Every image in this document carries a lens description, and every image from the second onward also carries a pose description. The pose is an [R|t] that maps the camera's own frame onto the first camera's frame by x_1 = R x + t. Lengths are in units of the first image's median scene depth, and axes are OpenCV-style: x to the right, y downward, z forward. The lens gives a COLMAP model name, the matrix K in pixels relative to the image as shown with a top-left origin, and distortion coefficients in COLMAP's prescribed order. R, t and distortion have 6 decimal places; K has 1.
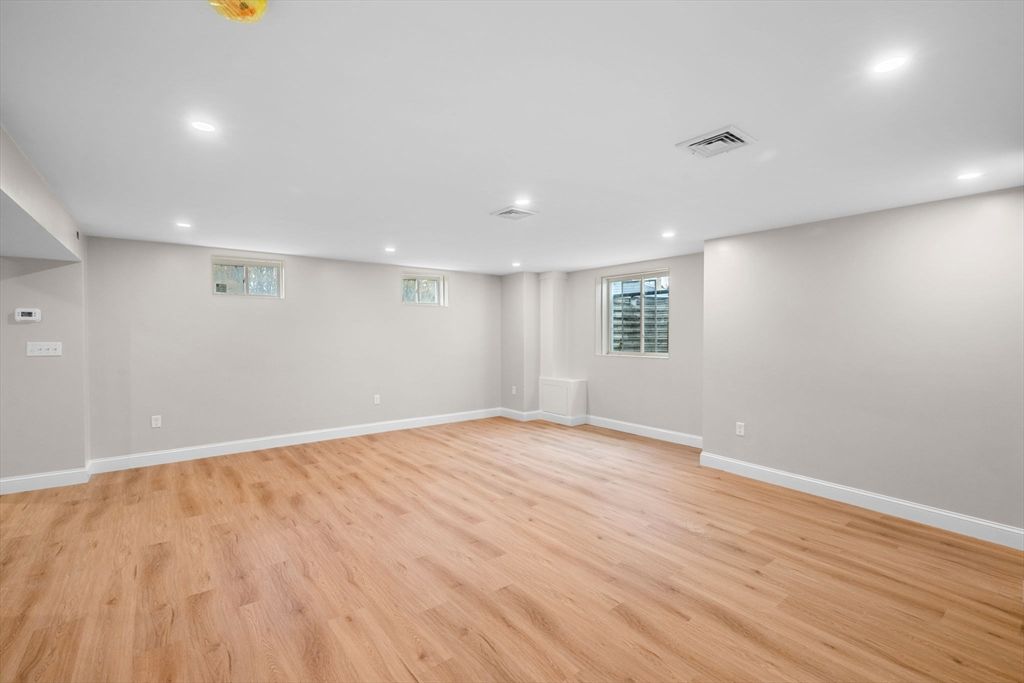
lens RADIAL K [[428.6, 0, 512.0], [0, 428.6, 341.5], [0, 0, 1]] dist [0.000788, 0.000209]
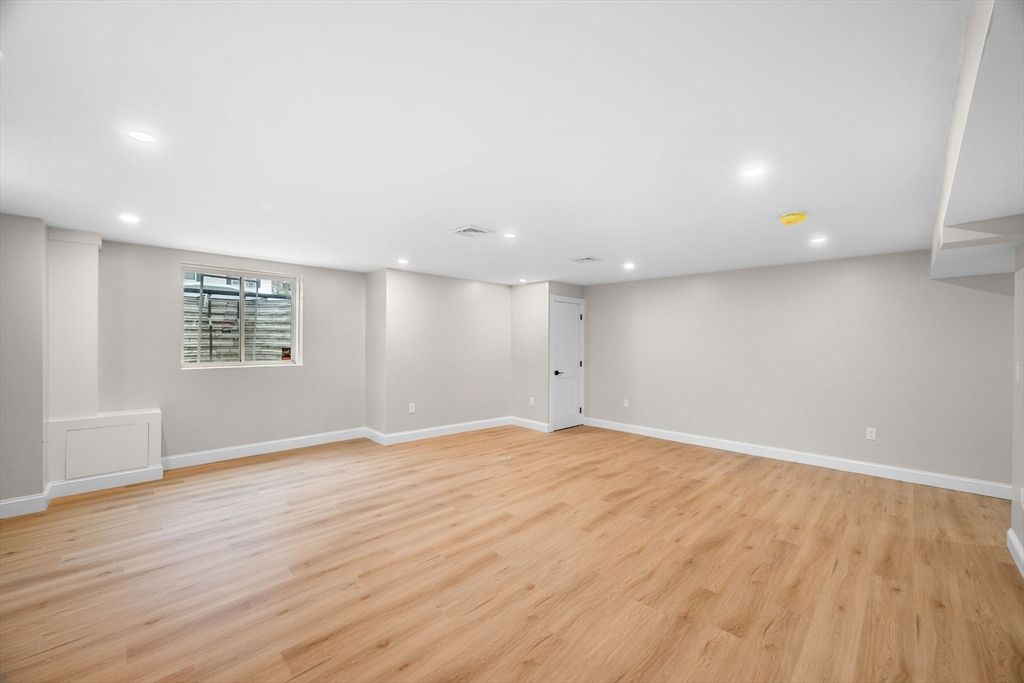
lens RADIAL K [[382.3, 0, 512.0], [0, 382.3, 341.5], [0, 0, 1]] dist [0.001327, 0.000049]
pose [[-0.069777, -0.003718, 0.997556, -0.953826], [0.011116, 0.999928, 0.004504, -0.023472], [-0.997501, 0.011403, -0.069731, 0.960377]]
